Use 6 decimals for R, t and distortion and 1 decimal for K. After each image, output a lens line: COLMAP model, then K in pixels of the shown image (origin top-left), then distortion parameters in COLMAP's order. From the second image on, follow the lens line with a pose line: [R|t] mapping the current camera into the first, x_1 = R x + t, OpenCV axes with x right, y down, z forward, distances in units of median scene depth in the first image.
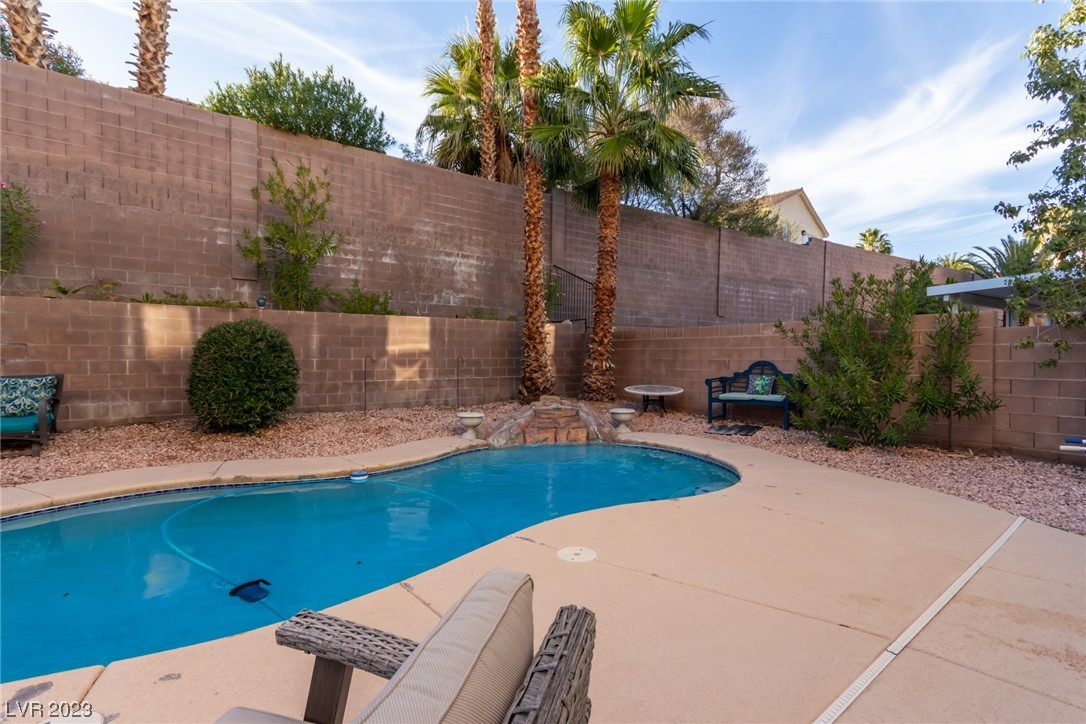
lens RADIAL K [[506.7, 0, 554.9], [0, 506.7, 360.7], [0, 0, 1]] dist [0.004305, -0.000388]
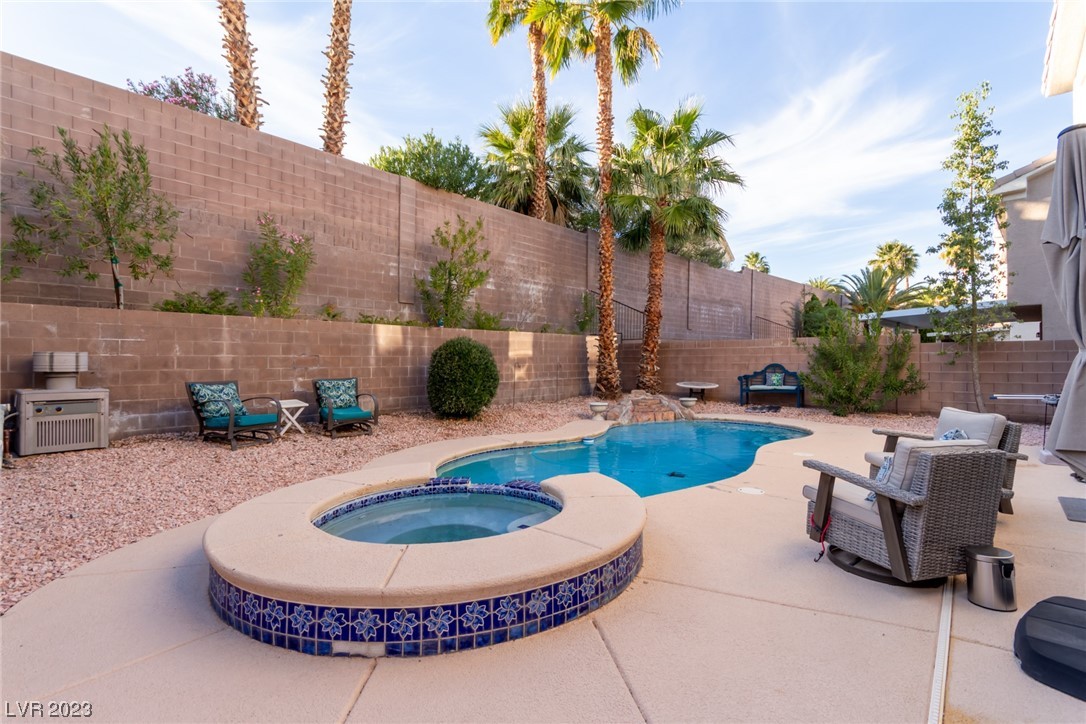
lens RADIAL K [[500.4, 0, 561.2], [0, 500.4, 361.1], [0, 0, 1]] dist [-0.000252, 0.000210]
pose [[0.977311, -0.007945, 0.211660, -0.481418], [0.010137, 0.999906, -0.009273, 0.000022], [-0.211566, 0.011208, 0.977299, -0.290876]]
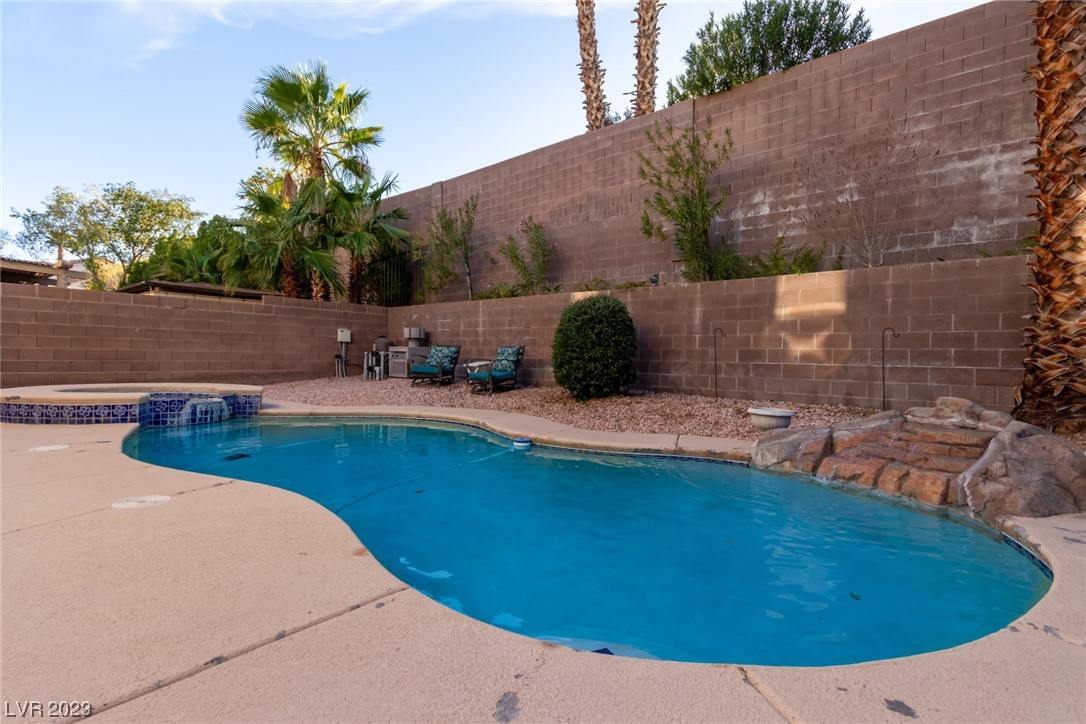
lens RADIAL K [[530.3, 0, 548.3], [0, 530.3, 366.1], [0, 0, 1]] dist [0.004919, 0.000598]
pose [[0.195001, 0.018631, -0.980626, 0.364359], [-0.028288, 0.999510, 0.013365, 0.042441], [0.980395, 0.025134, 0.195432, 0.517978]]
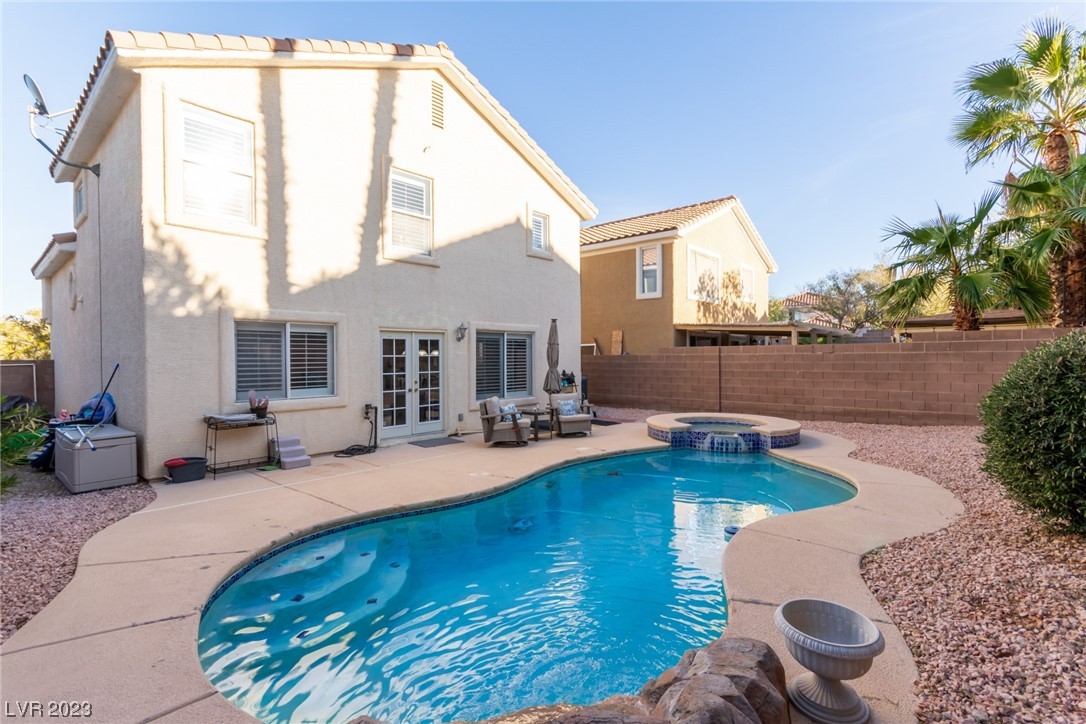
lens RADIAL K [[515.1, 0, 543.0], [0, 515.1, 362.0], [0, 0, 1]] dist [0.003247, 0.000312]
pose [[-0.989473, 0.009197, -0.144424, 0.016489], [0.006270, 0.999766, 0.020708, -0.047751], [0.144581, 0.019584, -0.989299, 1.115984]]
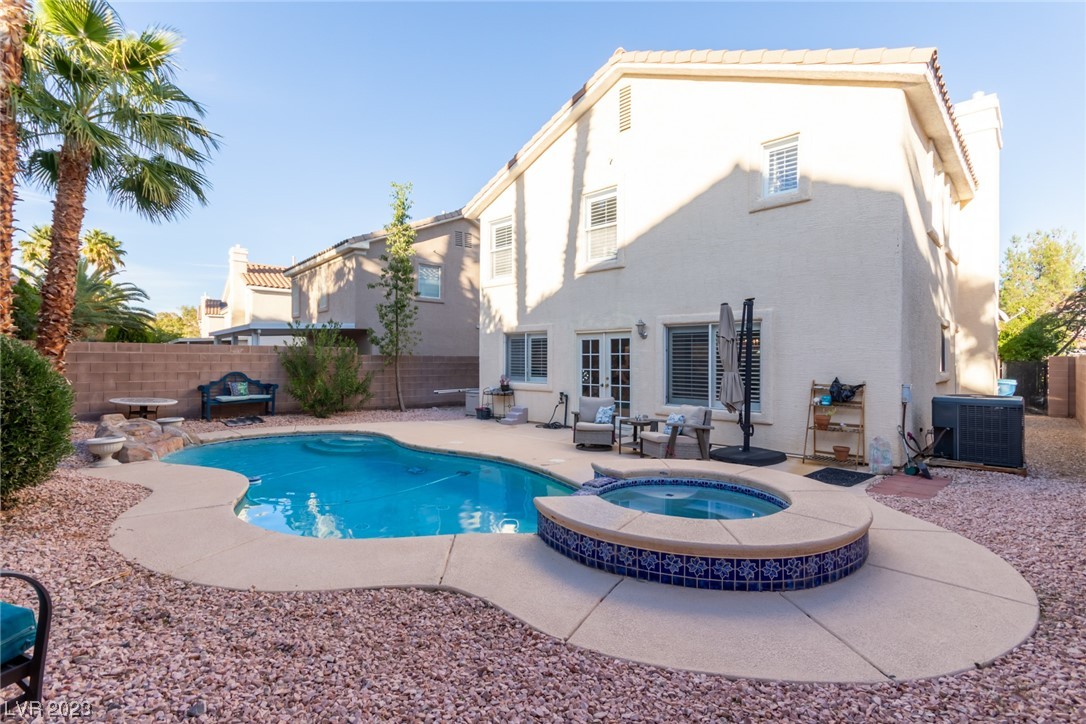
lens RADIAL K [[481.3, 0, 543.0], [0, 481.3, 362.0], [0, 0, 1]] dist [-0.016023, 0.000048]
pose [[-0.131411, -0.004667, 0.991317, -0.938300], [0.004148, 0.999978, 0.005258, -0.028621], [-0.991319, 0.004803, -0.131389, 0.300214]]
